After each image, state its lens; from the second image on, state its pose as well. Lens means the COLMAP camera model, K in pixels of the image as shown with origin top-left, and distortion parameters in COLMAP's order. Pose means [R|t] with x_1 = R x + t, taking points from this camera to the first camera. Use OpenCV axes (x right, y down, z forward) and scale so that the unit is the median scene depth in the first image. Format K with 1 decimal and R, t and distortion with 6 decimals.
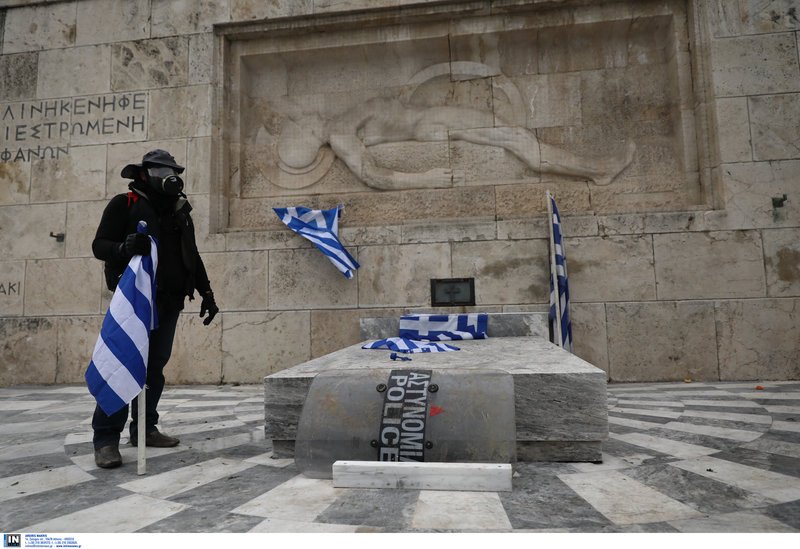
lens RADIAL K [[528.2, 0, 398.2], [0, 528.2, 265.8], [0, 0, 1]] dist [-0.008690, 0.001208]
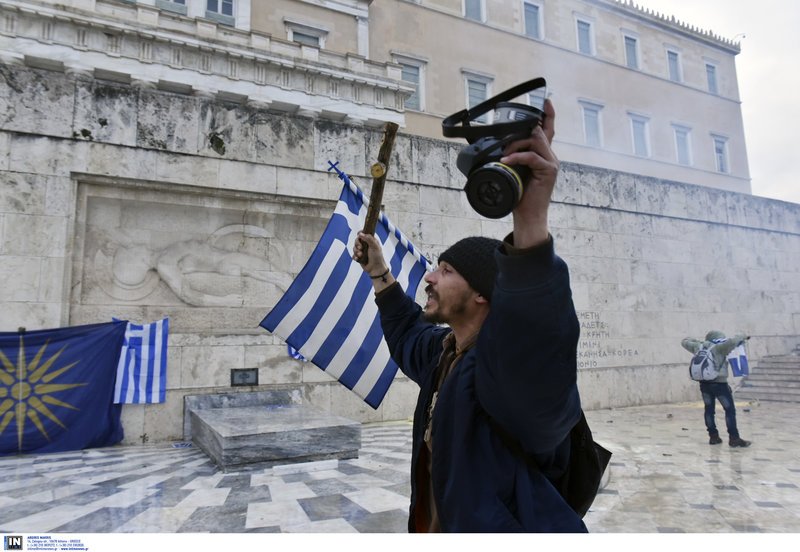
lens RADIAL K [[533.5, 0, 391.6], [0, 533.5, 278.9], [0, 0, 1]] dist [-0.025474, 0.003119]
pose [[0.818512, 0.080409, 0.568835, -0.432563], [-0.047018, 0.996211, -0.073166, -0.136425], [-0.572563, 0.033142, 0.819191, -0.534541]]
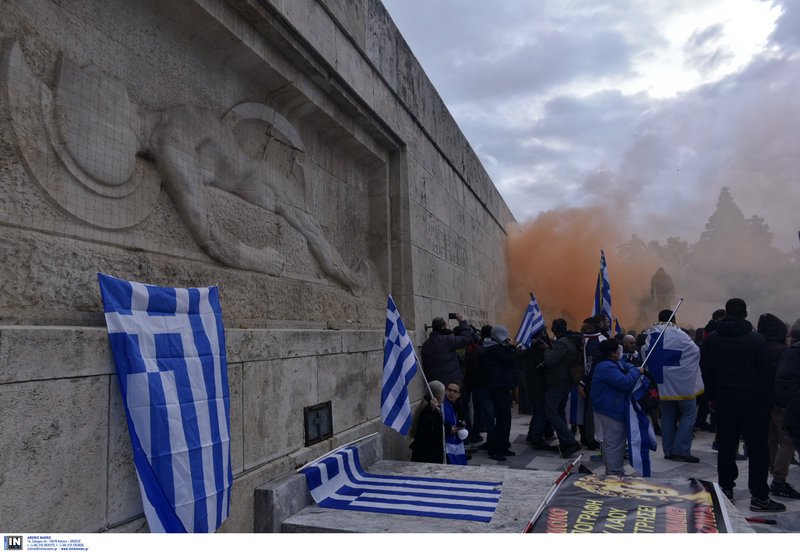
lens RADIAL K [[533.5, 0, 402.5], [0, 533.5, 268.6], [0, 0, 1]] dist [-0.025474, 0.003119]
pose [[0.180078, 0.143047, 0.973195, -0.597854], [-0.057341, 0.989214, -0.134791, -0.066915], [-0.981979, -0.031531, 0.186339, 0.679255]]
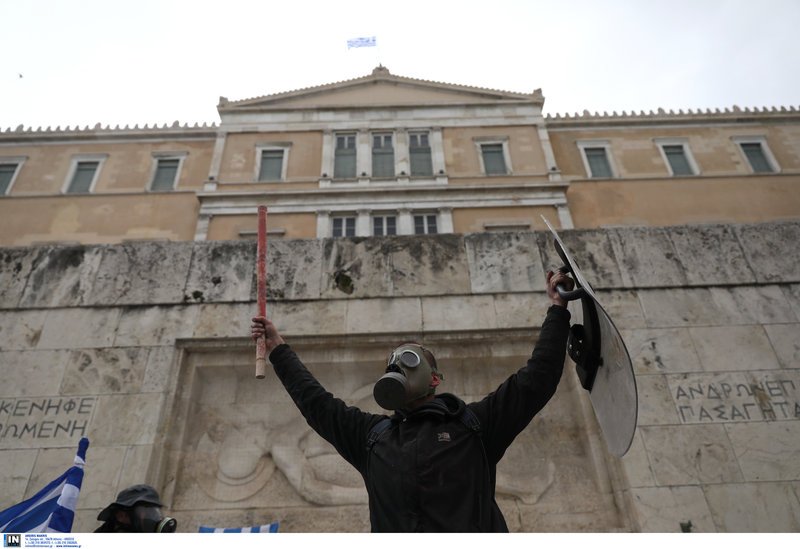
lens RADIAL K [[528.2, 0, 396.5], [0, 528.2, 267.5], [0, 0, 1]] dist [-0.008690, 0.001208]
pose [[0.989560, 0.067743, 0.127206, -0.044995], [-0.000228, 0.883377, -0.468663, -0.072703], [-0.144120, 0.463741, 0.874170, -0.107384]]
